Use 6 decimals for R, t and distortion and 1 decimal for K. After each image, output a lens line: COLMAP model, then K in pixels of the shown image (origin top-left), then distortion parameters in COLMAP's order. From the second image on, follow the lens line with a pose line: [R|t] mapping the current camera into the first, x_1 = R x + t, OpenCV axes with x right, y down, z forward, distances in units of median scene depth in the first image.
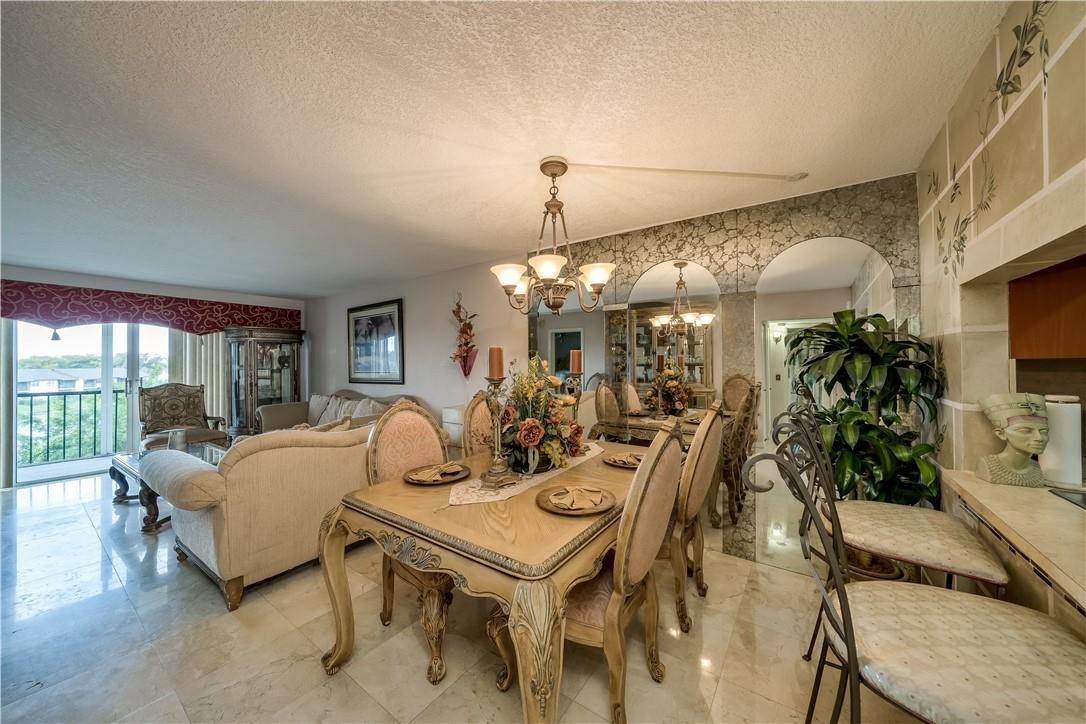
lens RADIAL K [[376.9, 0, 543.9], [0, 376.9, 359.7], [0, 0, 1]] dist [-0.002401, -0.000380]
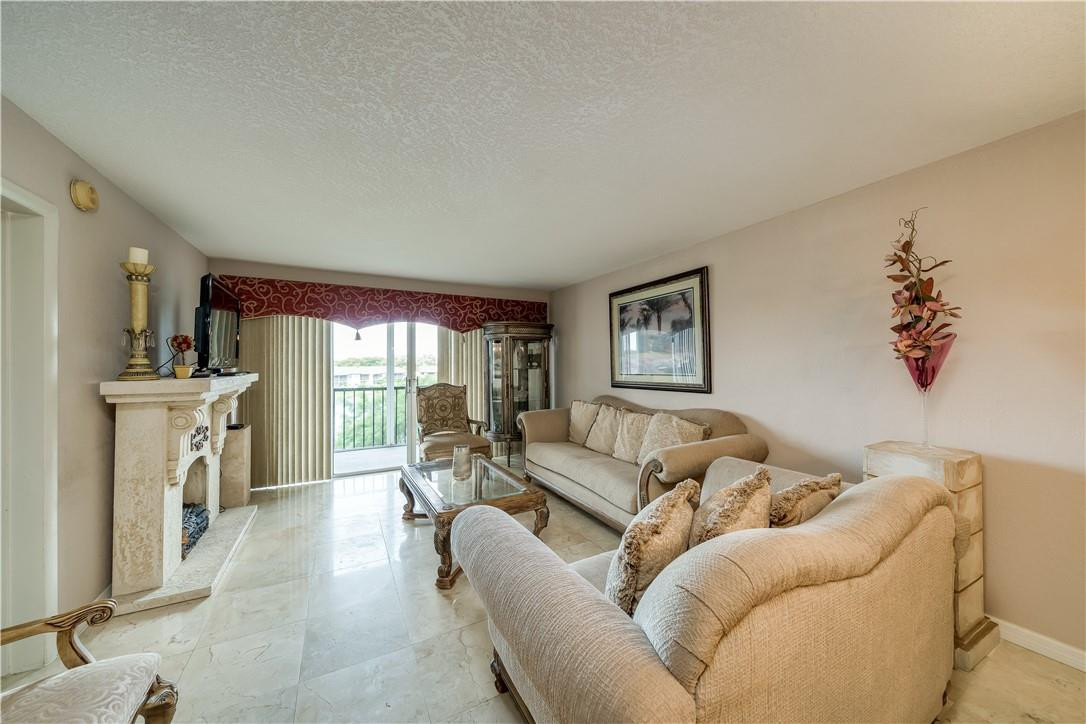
lens RADIAL K [[376.9, 0, 543.9], [0, 376.9, 359.7], [0, 0, 1]] dist [-0.002401, -0.000380]
pose [[0.895427, -0.003417, -0.445194, -0.572250], [0.004149, 0.999991, 0.000671, 0.005577], [0.445188, -0.002448, 0.895434, 0.447570]]
